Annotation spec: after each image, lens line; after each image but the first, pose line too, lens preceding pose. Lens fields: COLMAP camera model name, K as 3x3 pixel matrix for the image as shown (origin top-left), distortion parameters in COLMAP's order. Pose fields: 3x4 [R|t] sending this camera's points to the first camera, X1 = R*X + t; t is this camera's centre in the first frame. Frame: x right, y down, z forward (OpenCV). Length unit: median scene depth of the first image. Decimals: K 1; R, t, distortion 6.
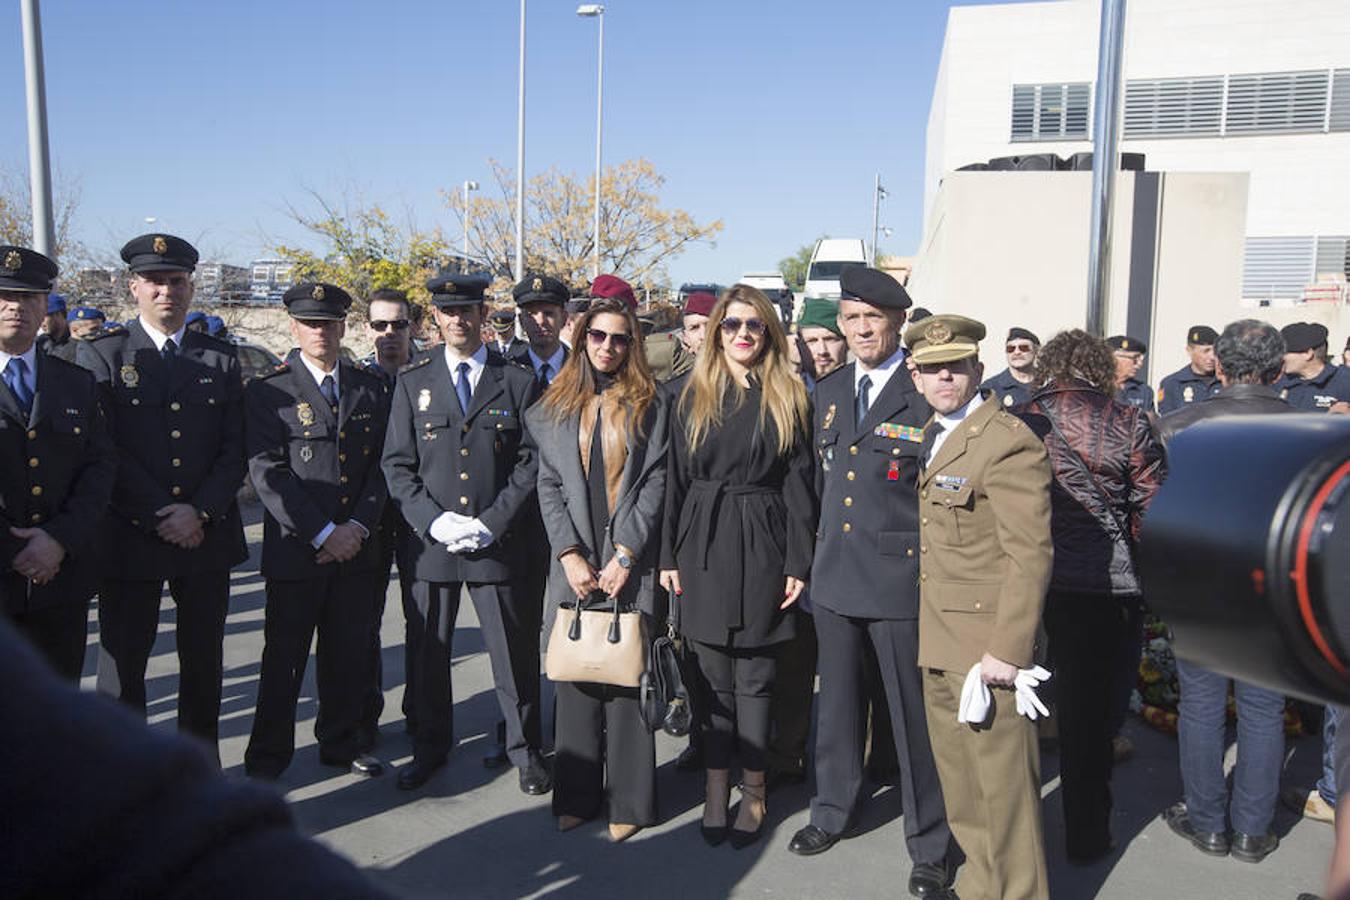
lens RADIAL K [[1236.0, 0, 657.8], [0, 1236.0, 433.7], [0, 0, 1]] dist [0.047823, 0.013781]
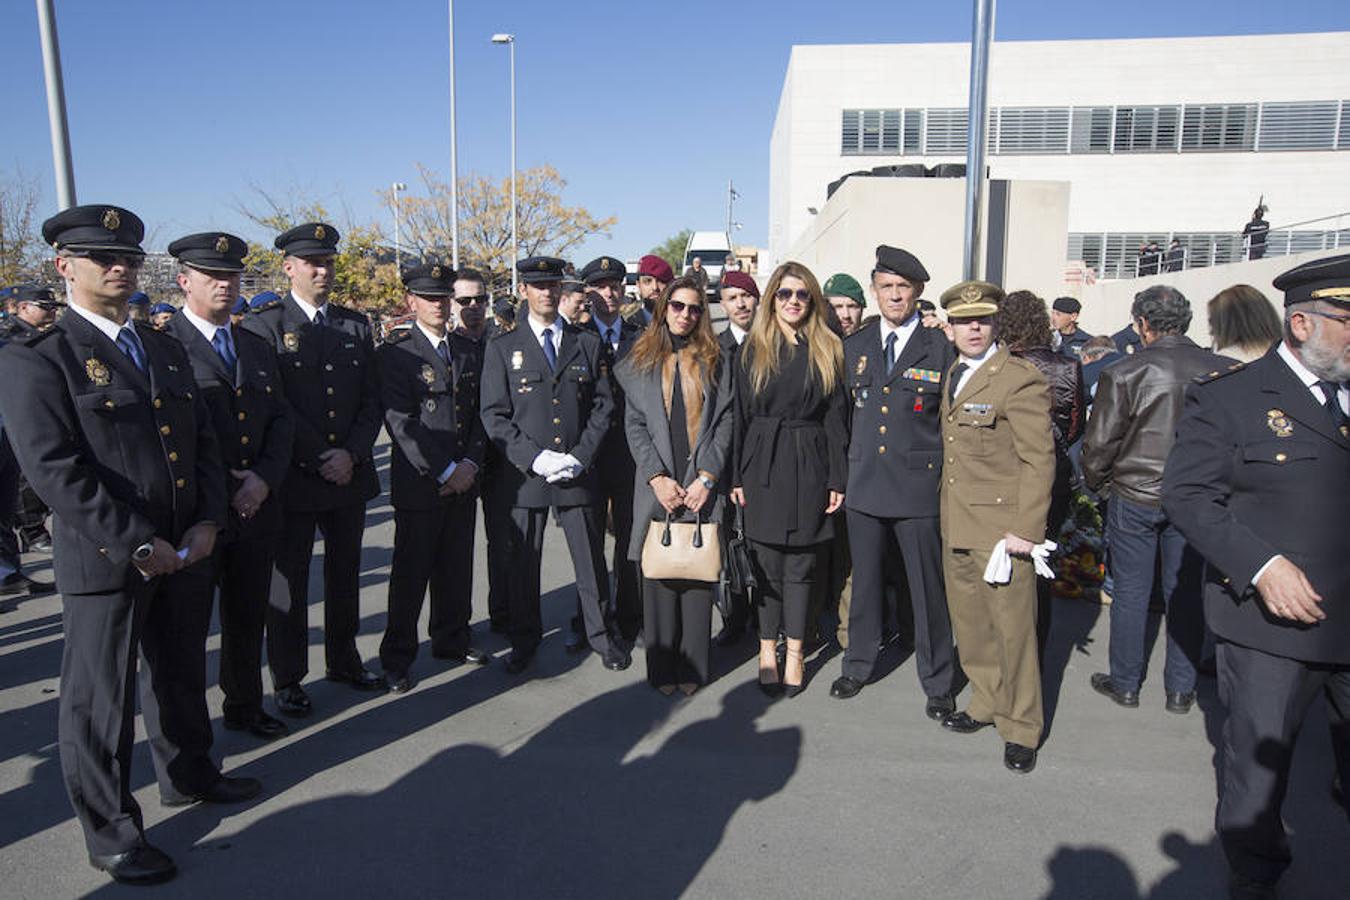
lens RADIAL K [[1017.7, 0, 675.0], [0, 1017.7, 450.0], [0, 0, 1]] dist [-0.023210, 0.087070]
pose [[0.987299, -0.033199, 0.155368, -0.201302], [0.024812, 0.998144, 0.055613, 0.010061], [-0.156925, -0.051051, 0.986290, -0.021858]]
